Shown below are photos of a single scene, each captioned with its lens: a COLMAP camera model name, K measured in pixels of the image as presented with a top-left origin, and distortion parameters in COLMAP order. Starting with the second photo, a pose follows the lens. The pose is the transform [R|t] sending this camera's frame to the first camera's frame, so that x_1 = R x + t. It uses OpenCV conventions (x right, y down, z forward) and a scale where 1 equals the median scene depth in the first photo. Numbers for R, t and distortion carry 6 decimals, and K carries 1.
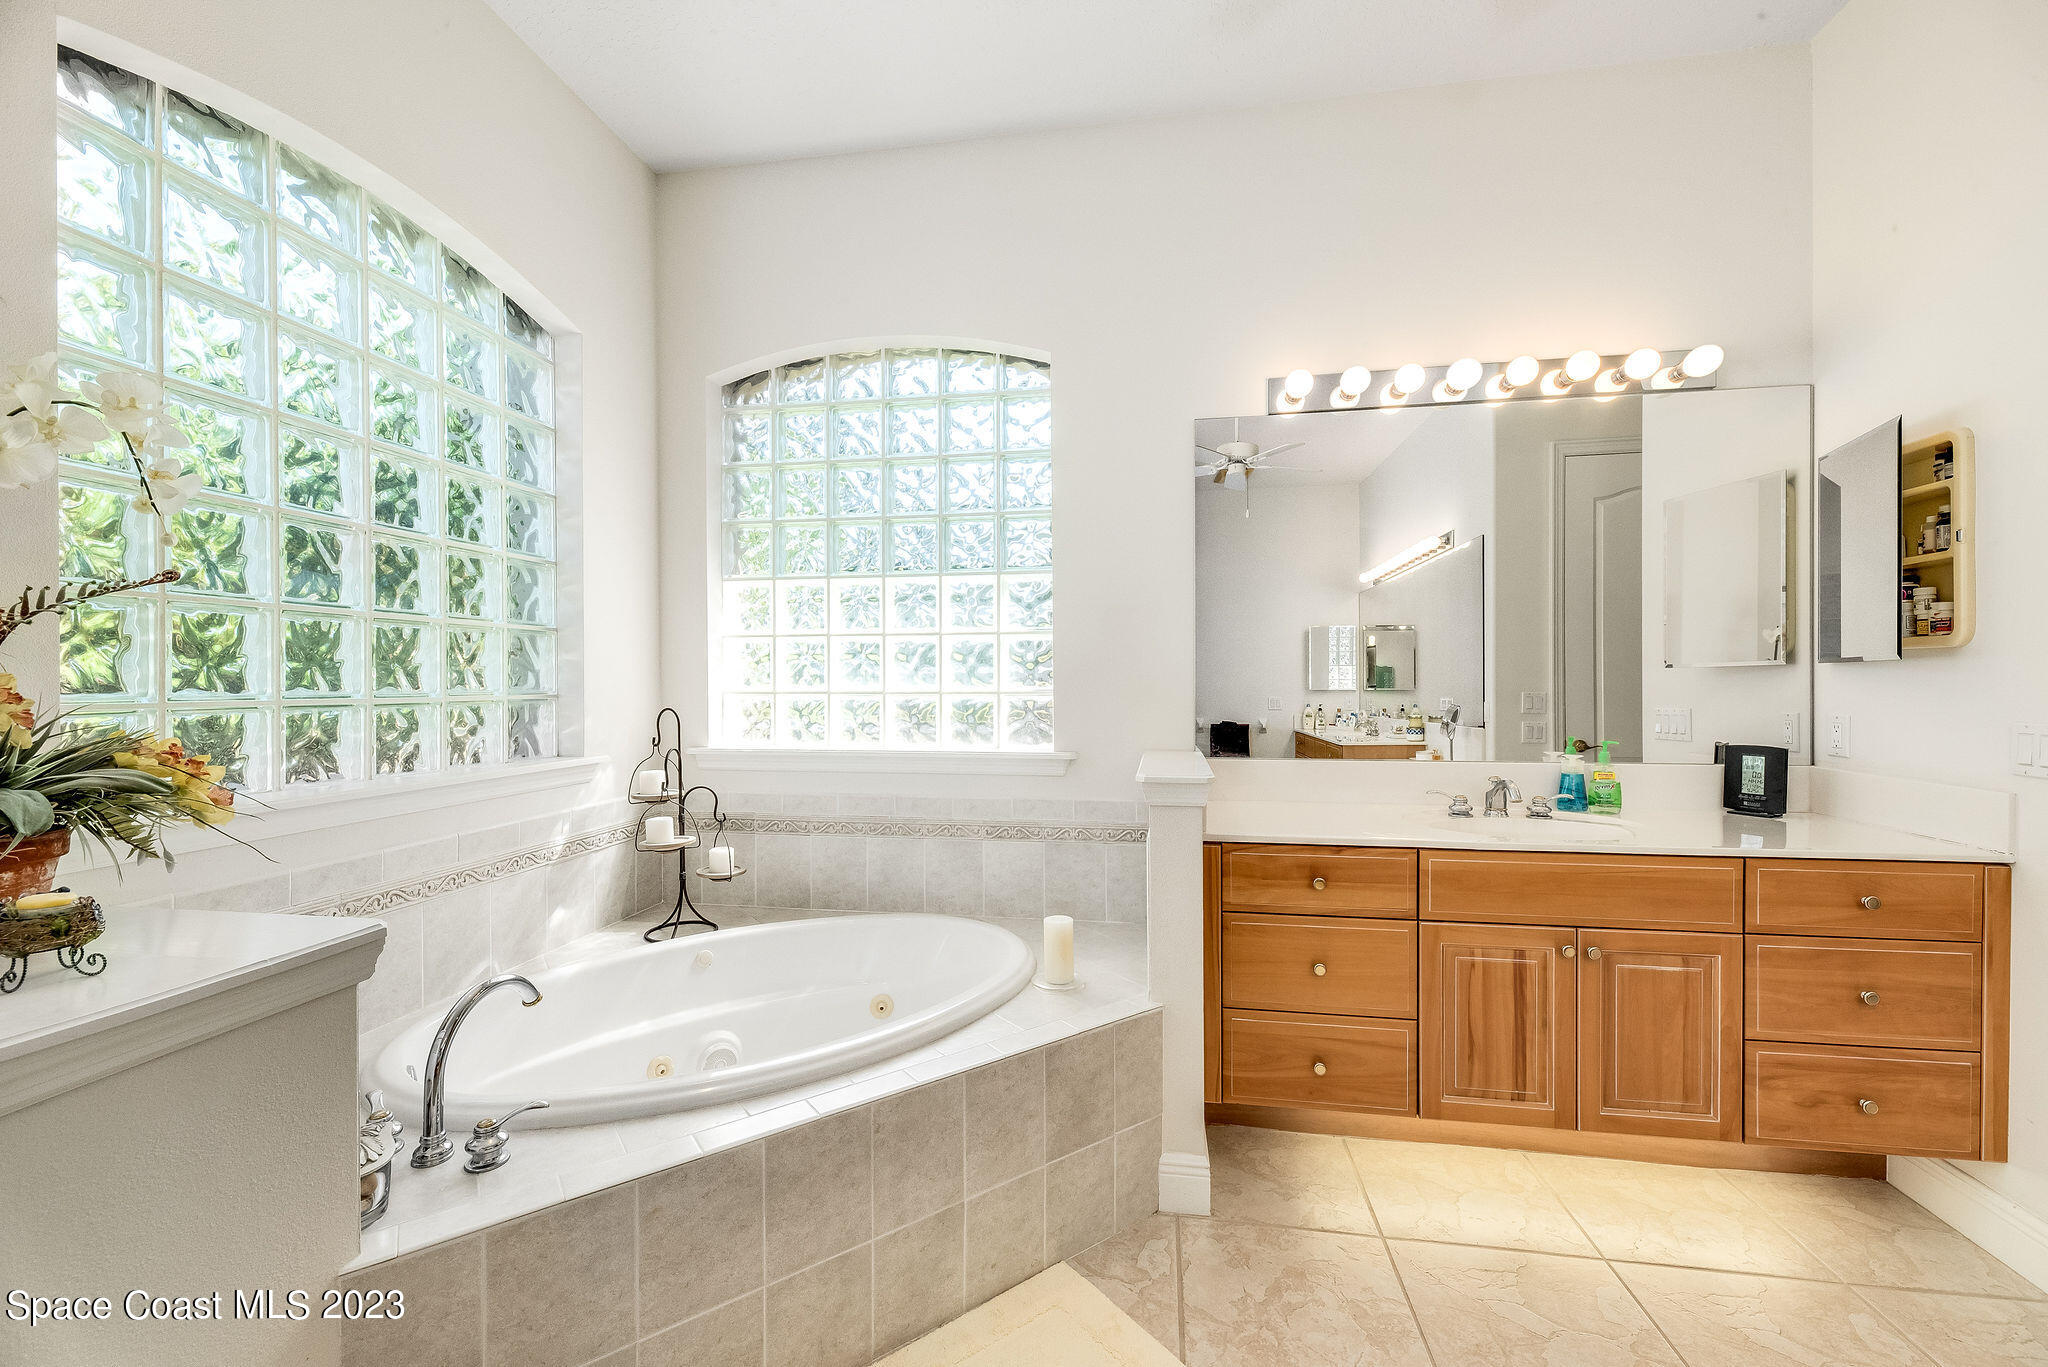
lens RADIAL K [[826.1, 0, 1020.4], [0, 826.1, 689.6], [0, 0, 1]] dist [0.002492, -0.000234]
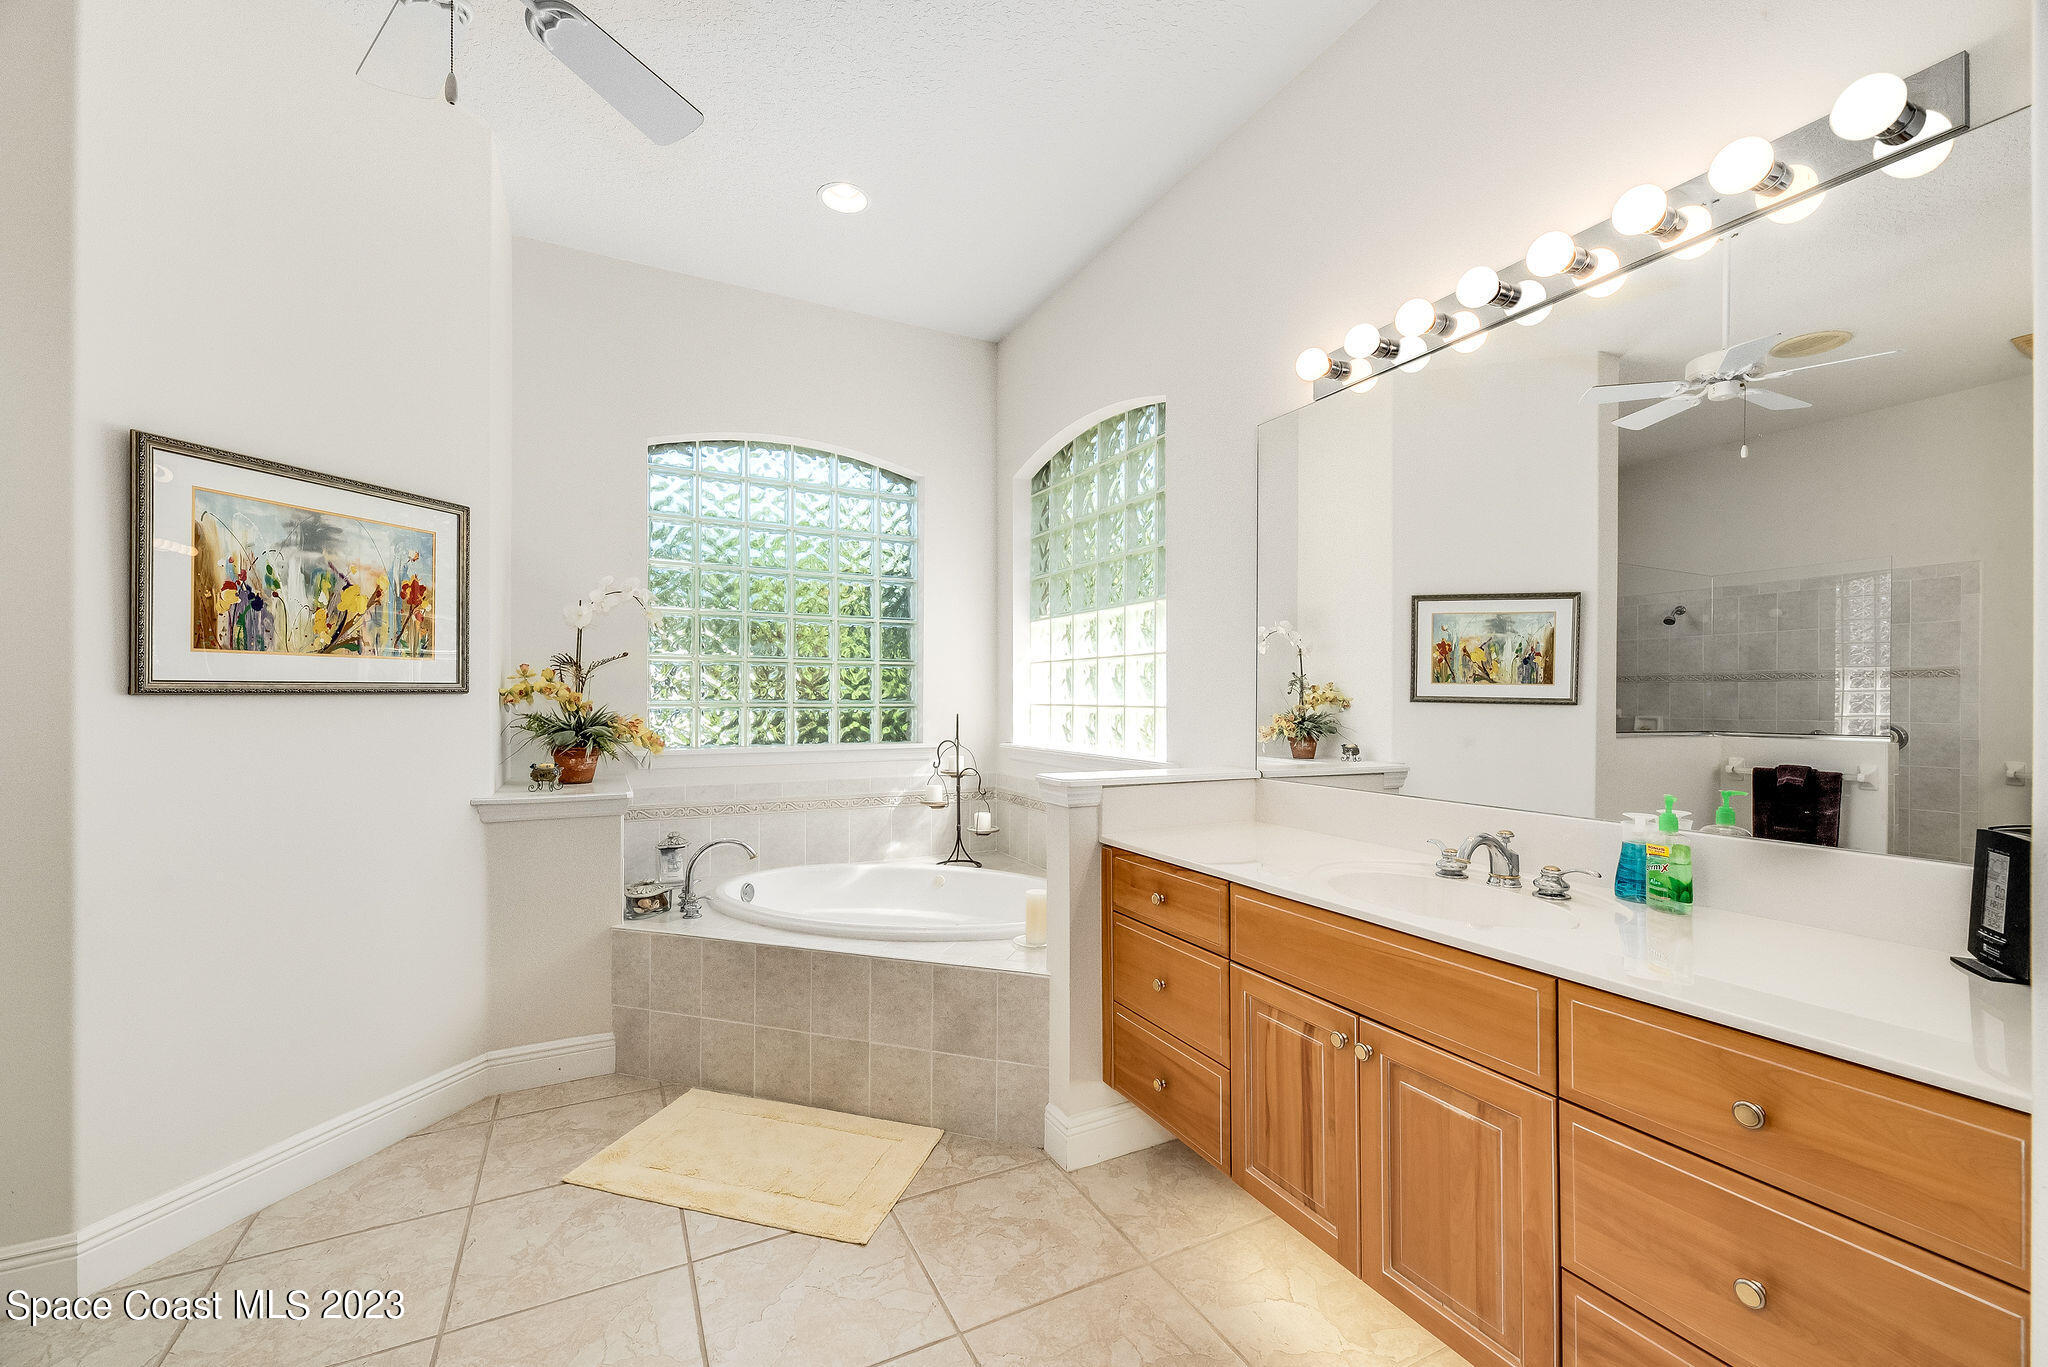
lens RADIAL K [[826.1, 0, 1020.0], [0, 826.1, 682.6], [0, 0, 1]] dist [0.002492, -0.000234]
pose [[0.591625, -0.007365, -0.806179, 1.103469], [-0.009165, 0.999832, -0.015860, -0.012235], [0.806161, 0.016772, 0.591459, 0.269504]]
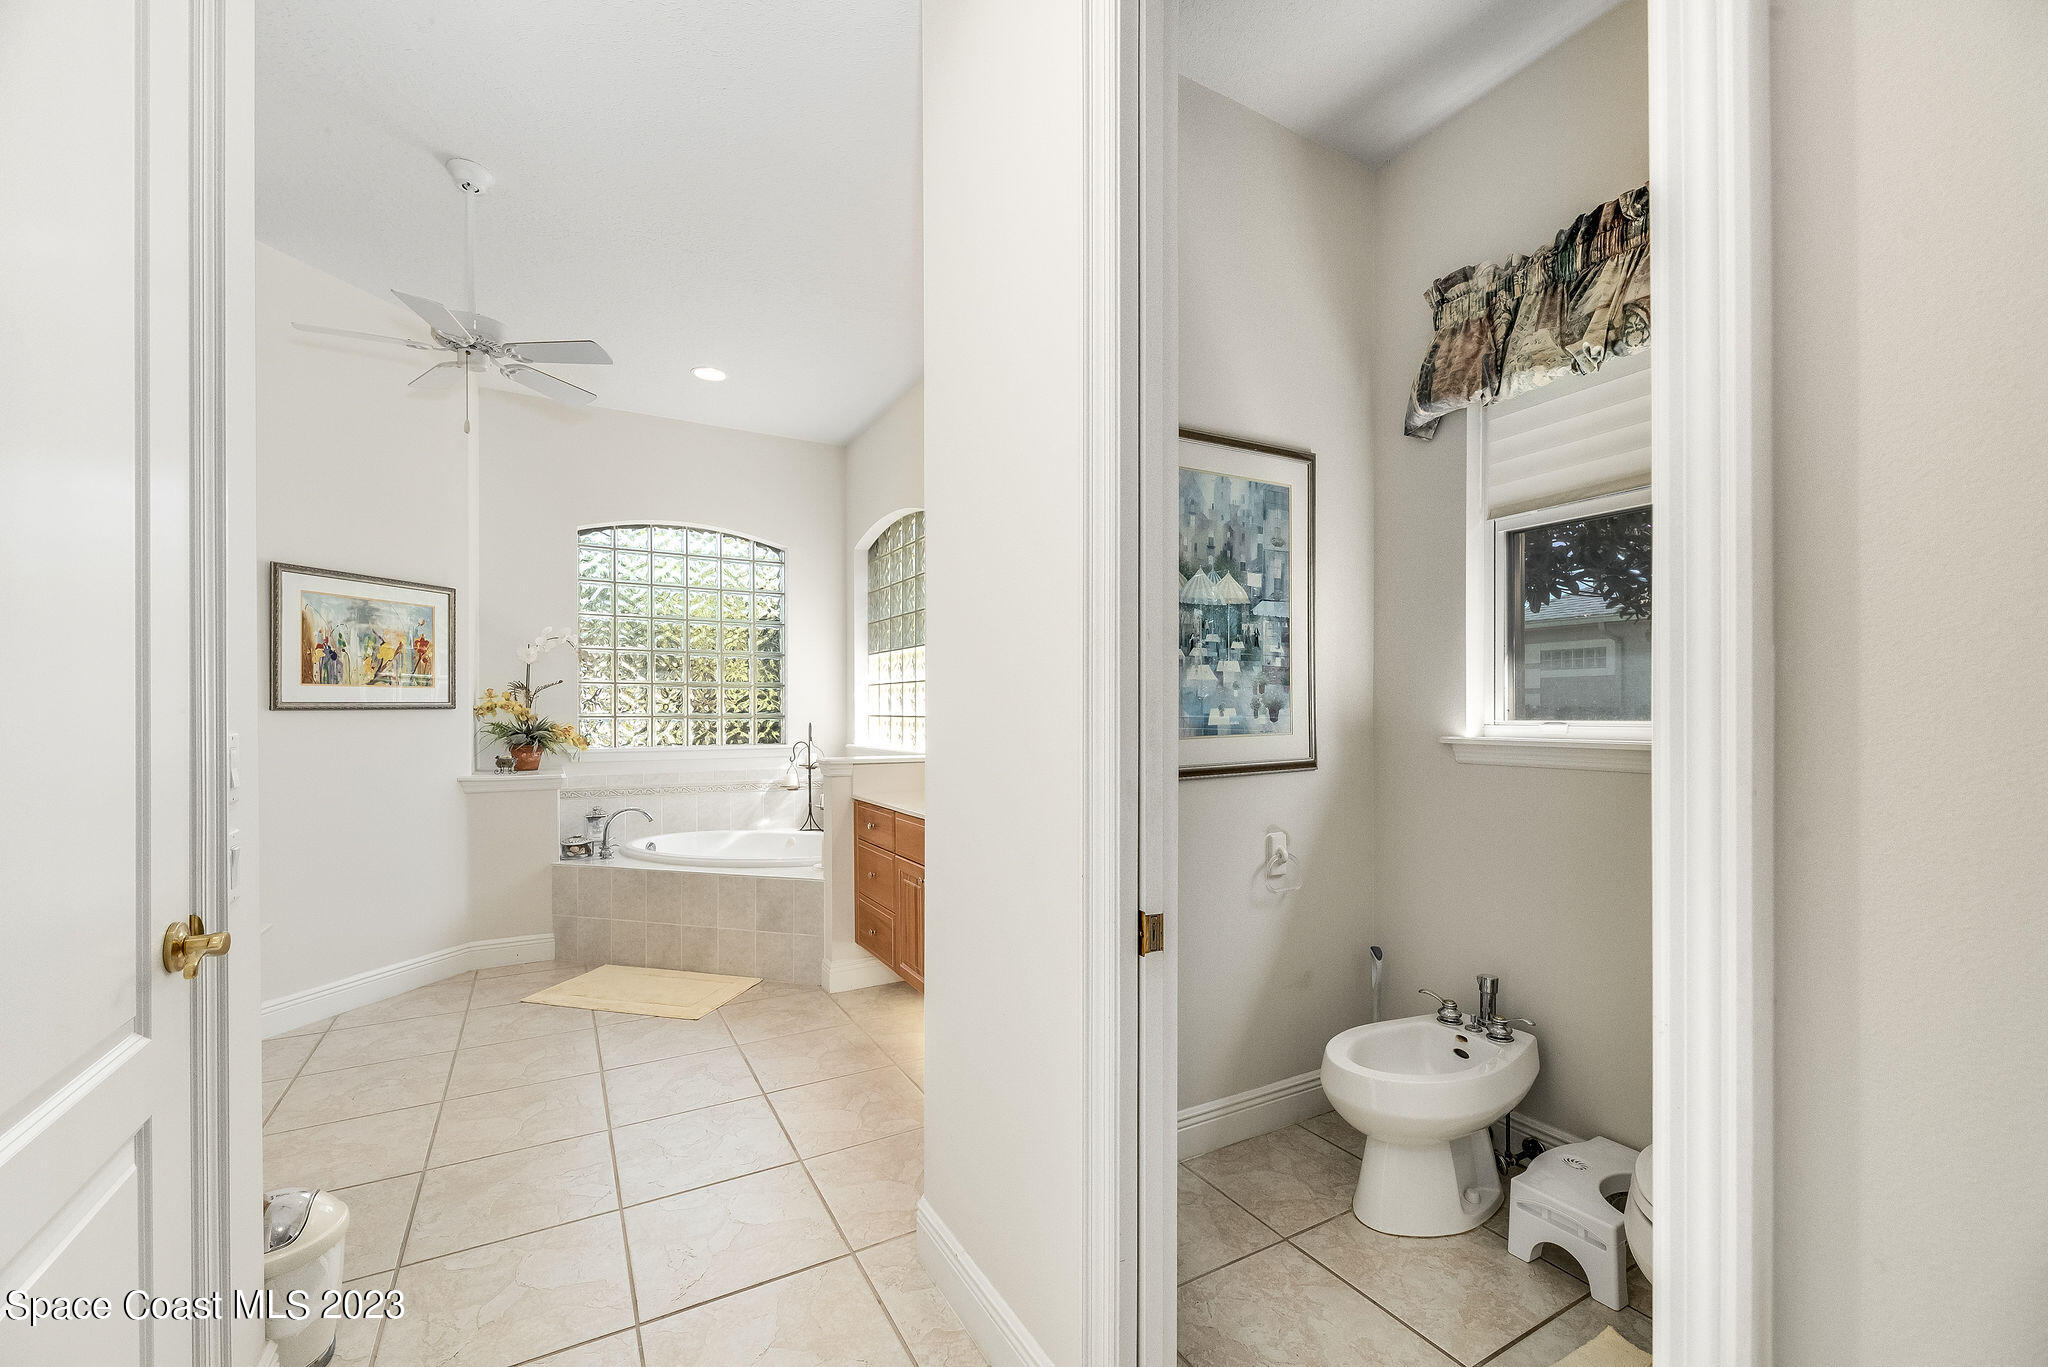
lens RADIAL K [[826.1, 0, 1012.1], [0, 826.1, 703.0], [0, 0, 1]] dist [0.002492, -0.000234]
pose [[0.624943, -0.002013, -0.780668, 1.958838], [-0.006416, 0.999950, -0.007714, -0.015524], [0.780644, 0.009829, 0.624899, 0.139112]]
